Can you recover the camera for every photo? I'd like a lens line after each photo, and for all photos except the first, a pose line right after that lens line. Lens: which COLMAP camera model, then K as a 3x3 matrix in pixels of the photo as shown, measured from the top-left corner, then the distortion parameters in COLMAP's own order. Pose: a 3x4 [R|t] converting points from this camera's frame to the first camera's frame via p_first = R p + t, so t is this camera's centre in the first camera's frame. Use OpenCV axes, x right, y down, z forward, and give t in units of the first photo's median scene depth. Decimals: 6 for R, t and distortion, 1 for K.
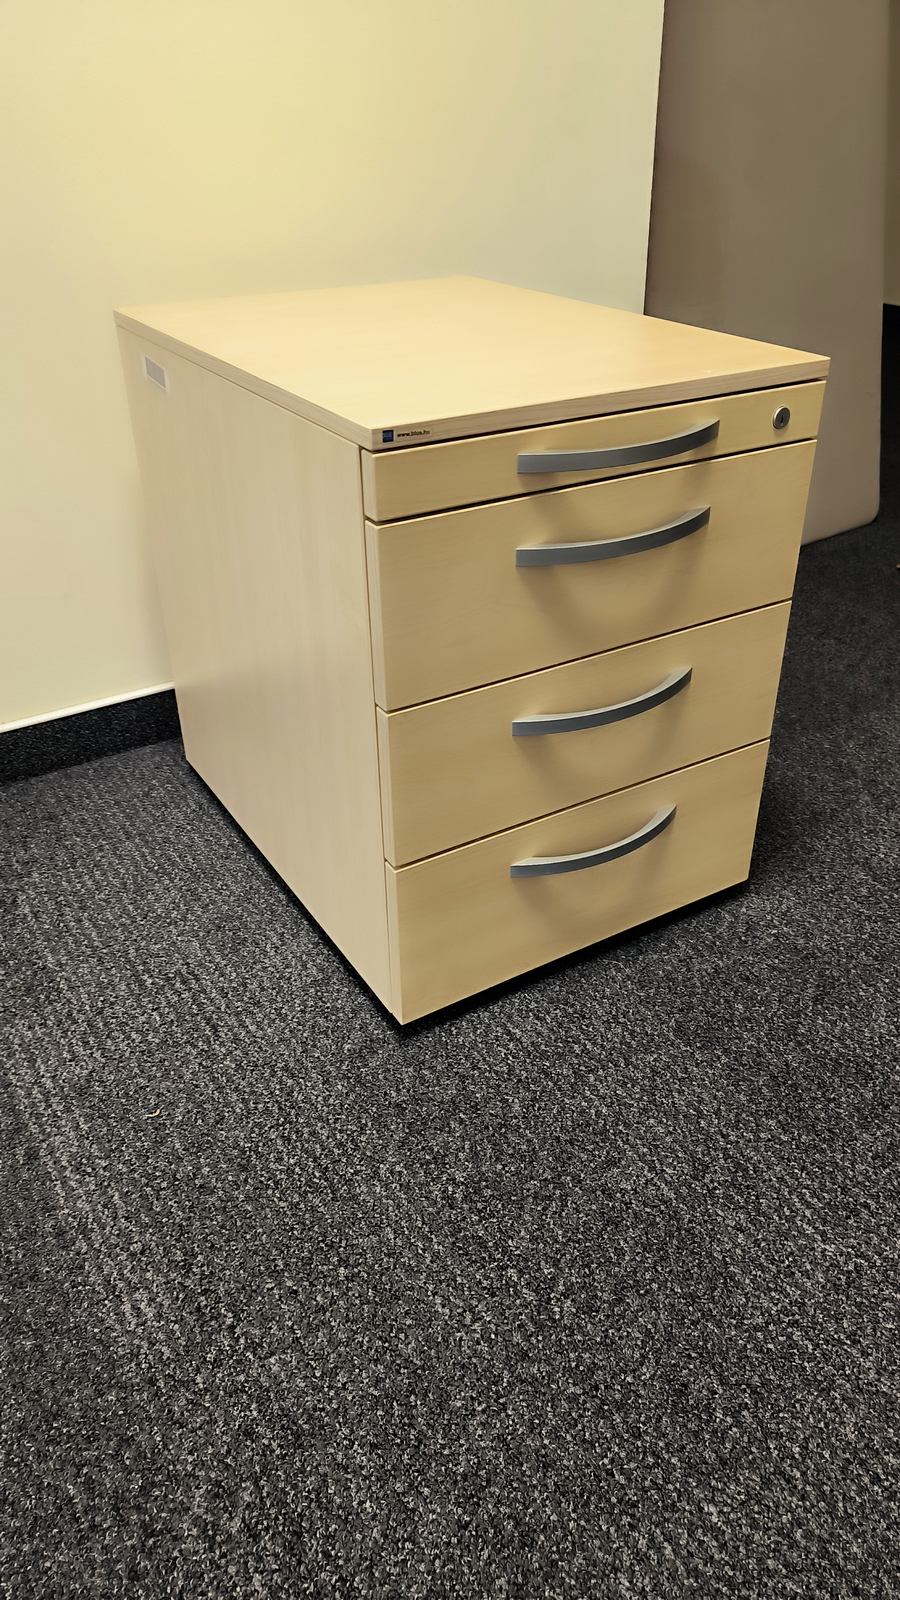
lens RADIAL K [[1149.8, 0, 479.1], [0, 1149.8, 790.3], [0, 0, 1]] dist [-0.019798, 0.017230]
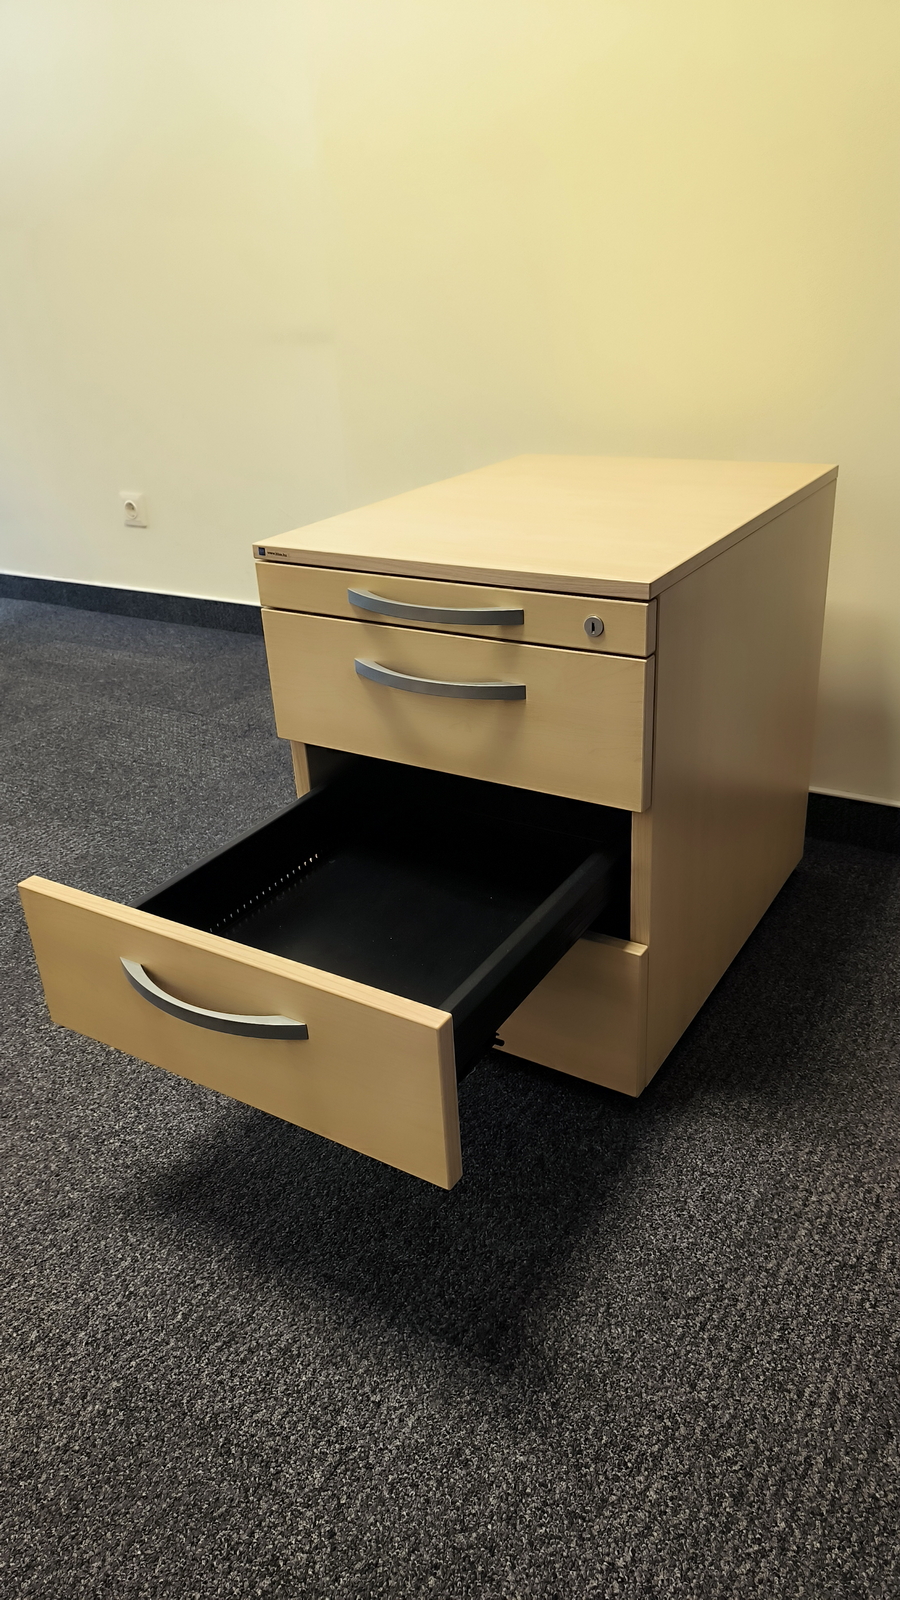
lens RADIAL K [[1149.8, 0, 436.2], [0, 1149.8, 780.3], [0, 0, 1]] dist [-0.019798, 0.017230]
pose [[0.428844, 0.353462, -0.831359, 1.145486], [-0.425987, 0.890660, 0.158936, -0.314451], [0.796636, 0.285989, 0.532524, 0.387294]]
